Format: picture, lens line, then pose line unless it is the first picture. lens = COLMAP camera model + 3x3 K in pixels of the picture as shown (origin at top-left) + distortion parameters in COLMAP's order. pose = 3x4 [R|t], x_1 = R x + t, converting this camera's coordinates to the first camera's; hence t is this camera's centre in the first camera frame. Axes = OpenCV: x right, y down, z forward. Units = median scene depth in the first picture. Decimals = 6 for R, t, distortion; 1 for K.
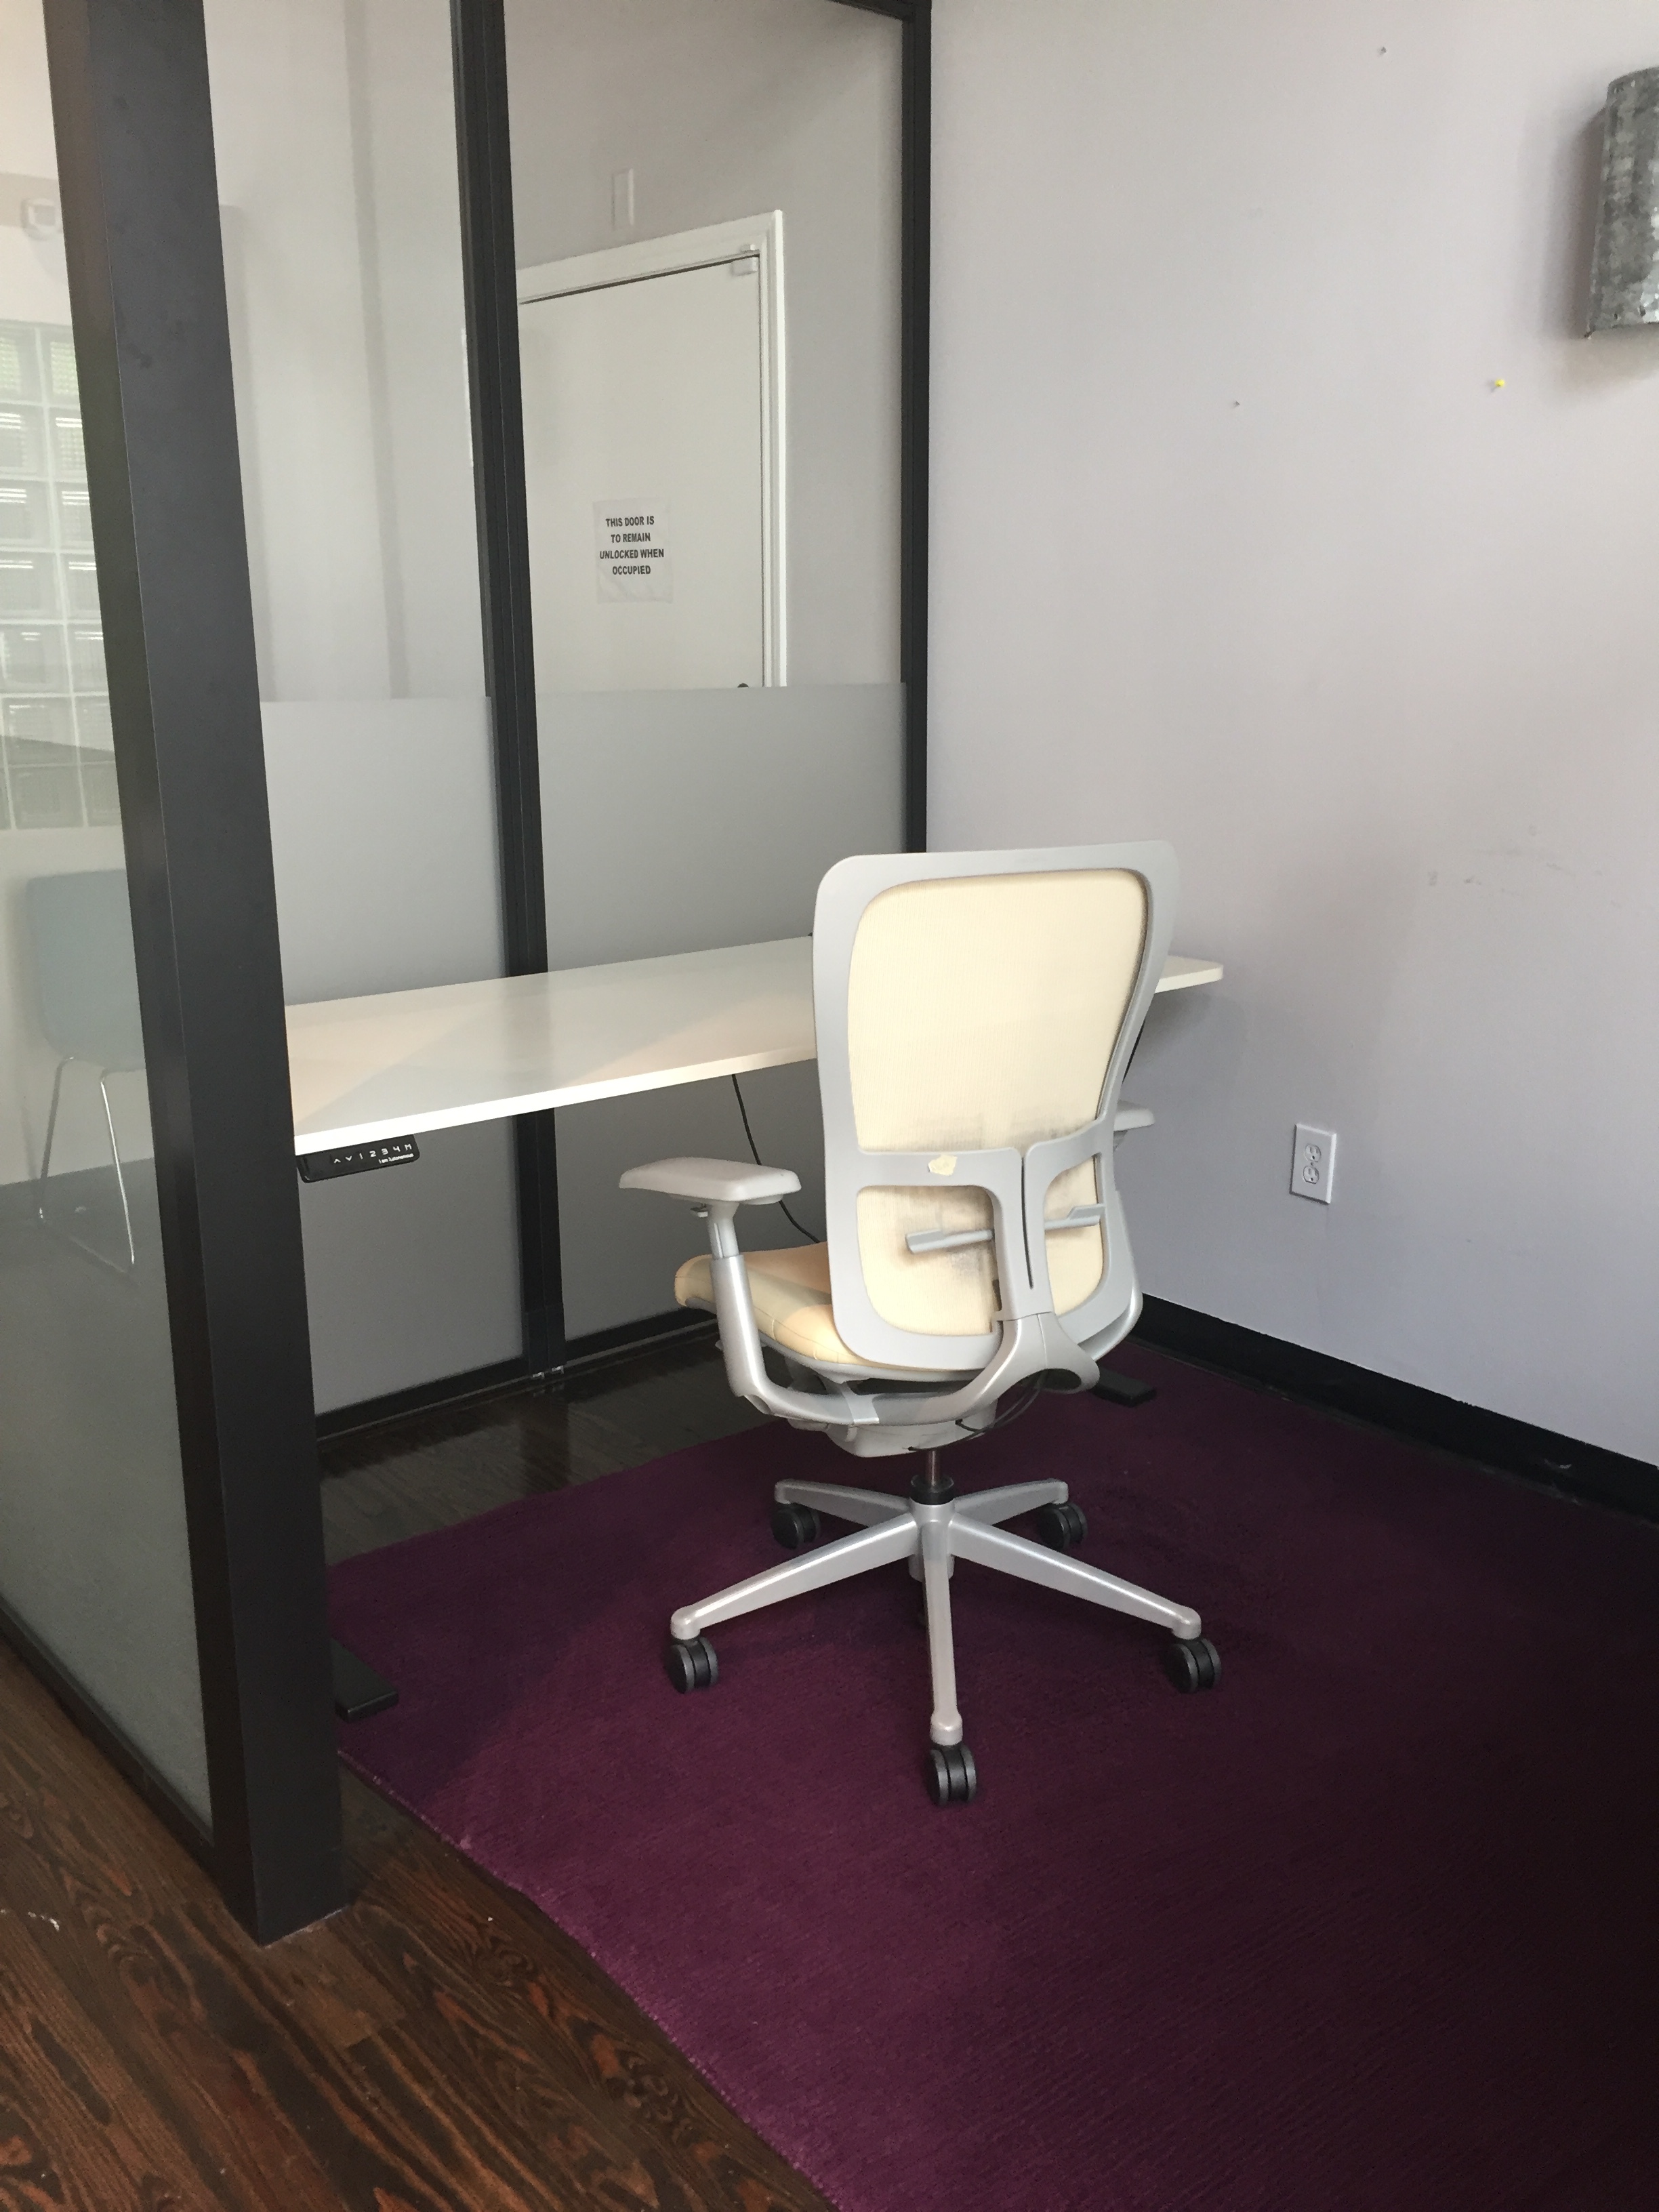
lens RADIAL K [[1912.8, 0, 829.5], [0, 1912.8, 1106.0], [0, 0, 1]] dist [0.064399, -0.077131]
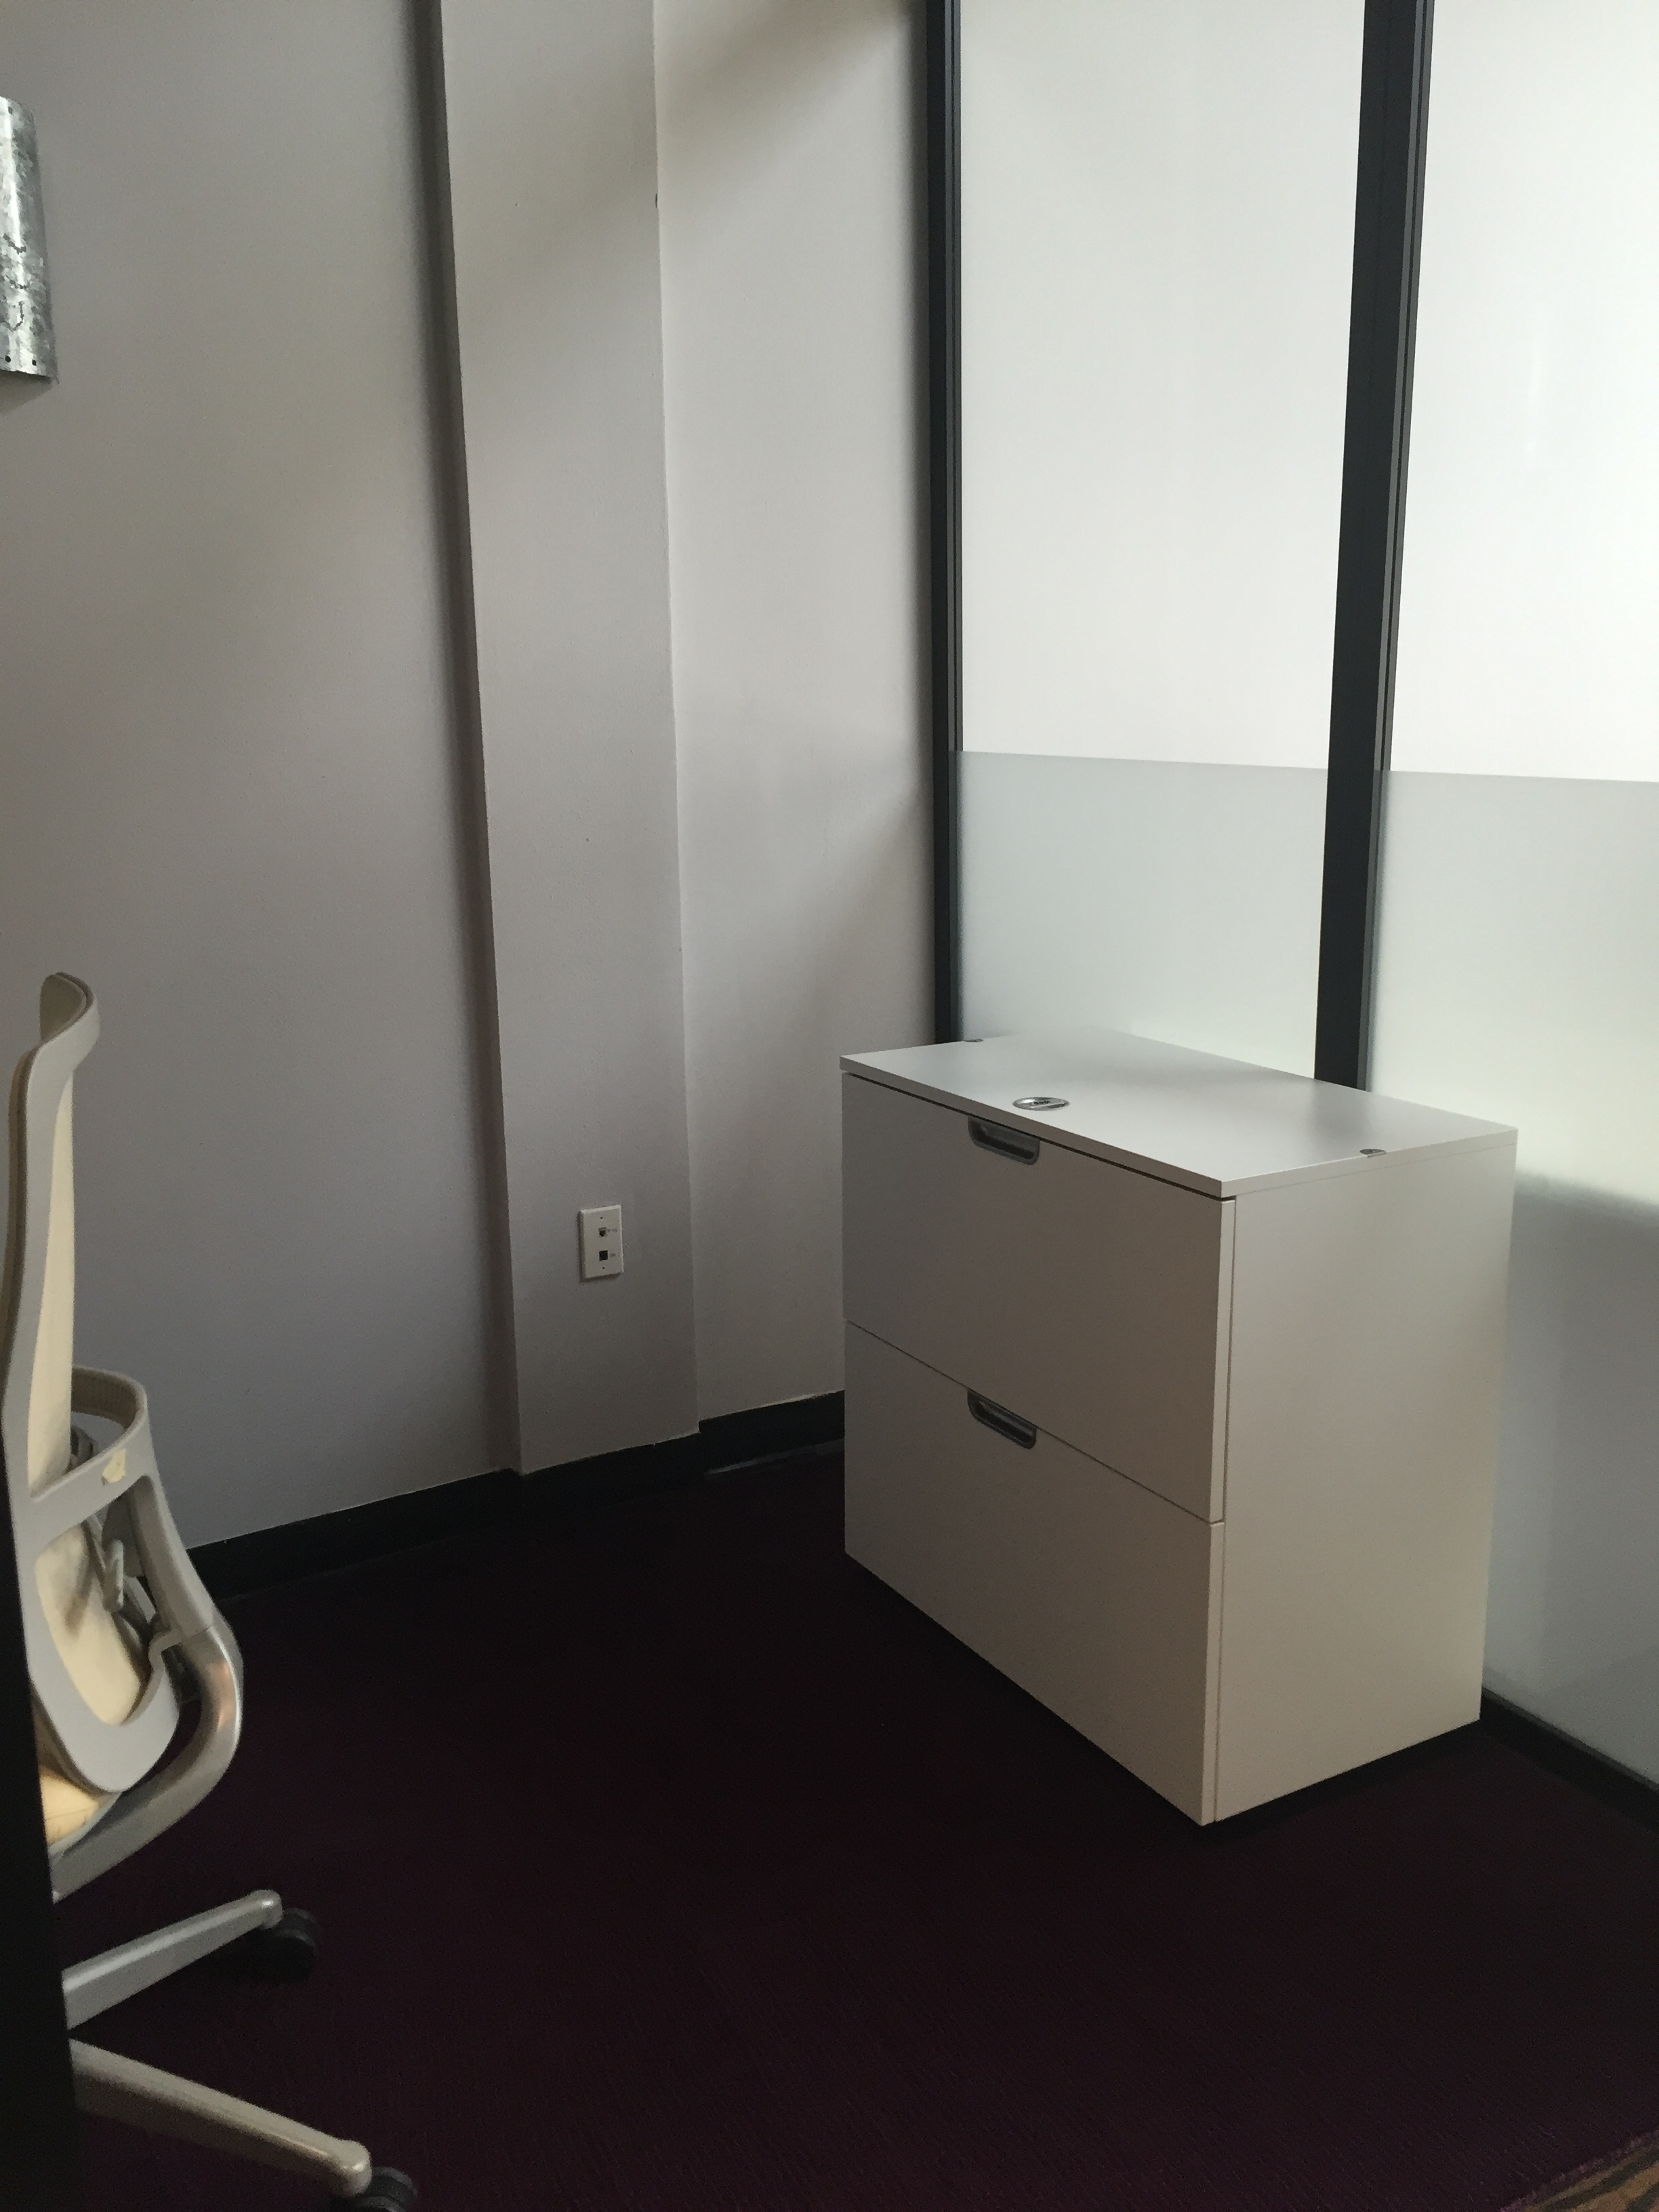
lens RADIAL K [[1904.7, 0, 864.3], [0, 1904.7, 1107.5], [0, 0, 1]] dist [0.089613, -0.125409]
pose [[0.151654, -0.218344, 0.964016, -0.524262], [0.255130, 0.950895, 0.175236, -0.141459], [-0.954939, 0.219375, 0.199913, 0.554605]]
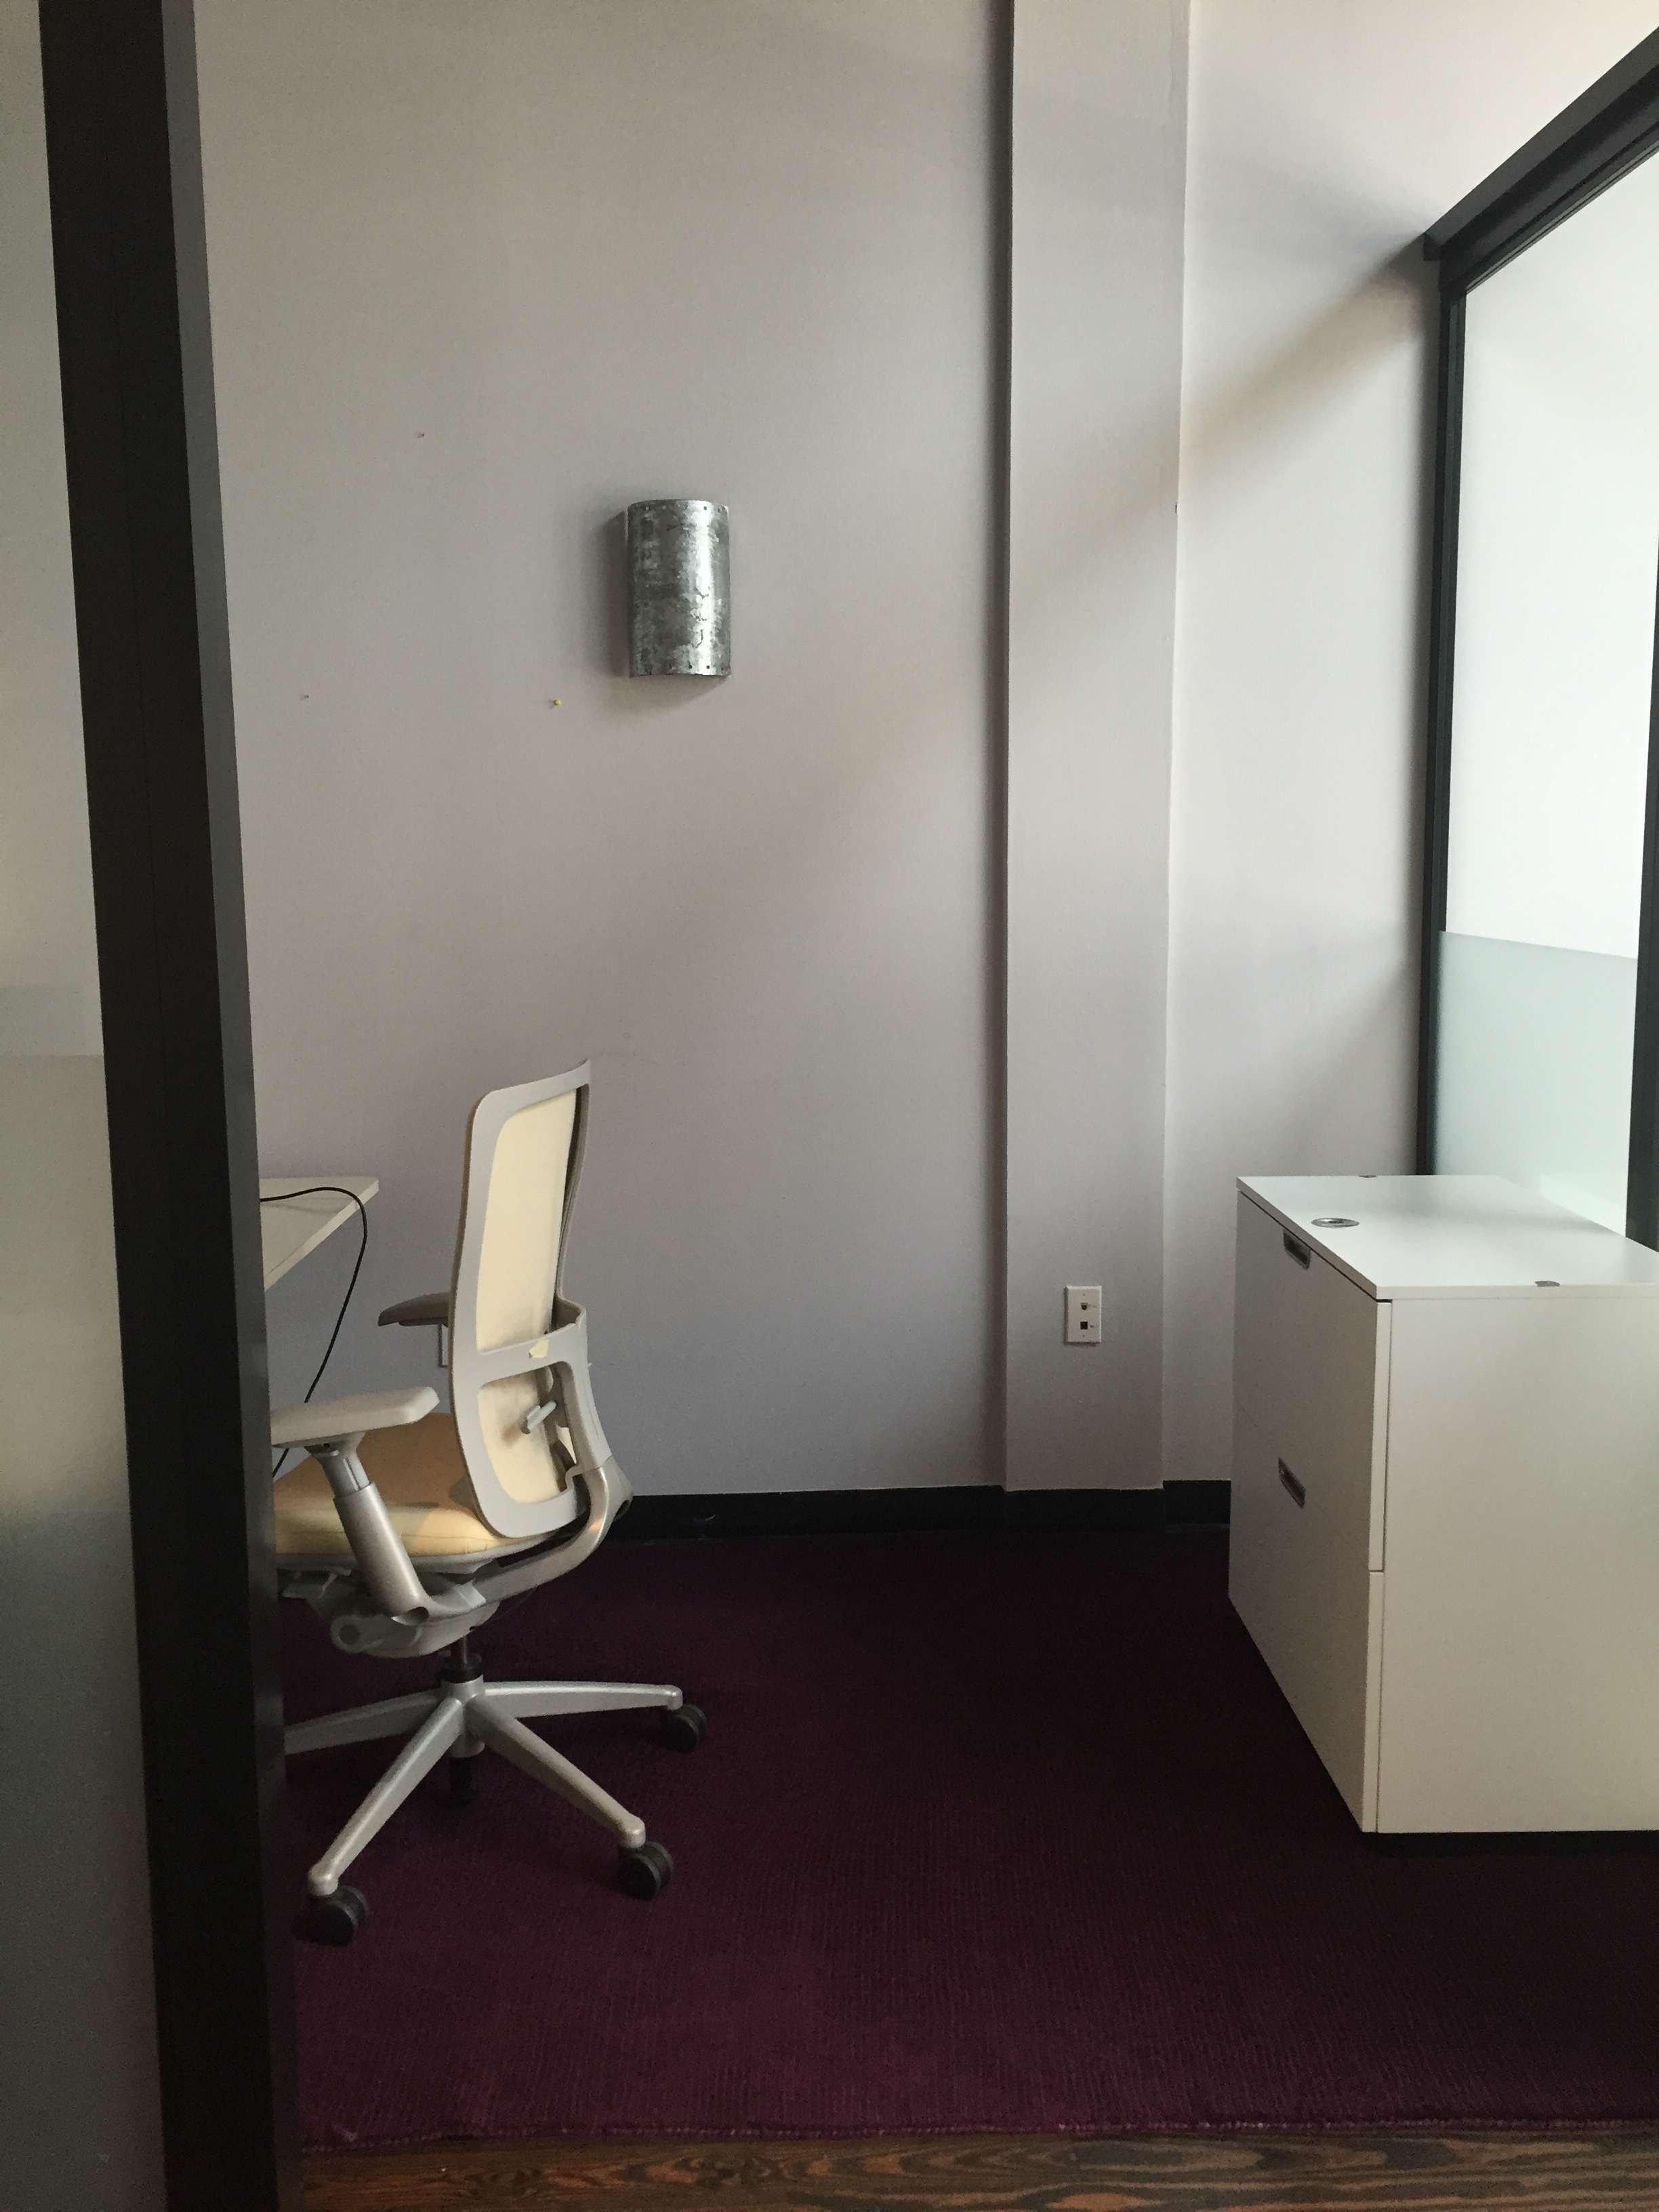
lens RADIAL K [[1912.8, 0, 829.5], [0, 1912.8, 1106.0], [0, 0, 1]] dist [0.064399, -0.077131]
pose [[0.622256, -0.111271, 0.774865, -0.689856], [0.200343, 0.979517, -0.020227, -0.053394], [-0.756743, 0.167825, 0.631803, 0.107287]]
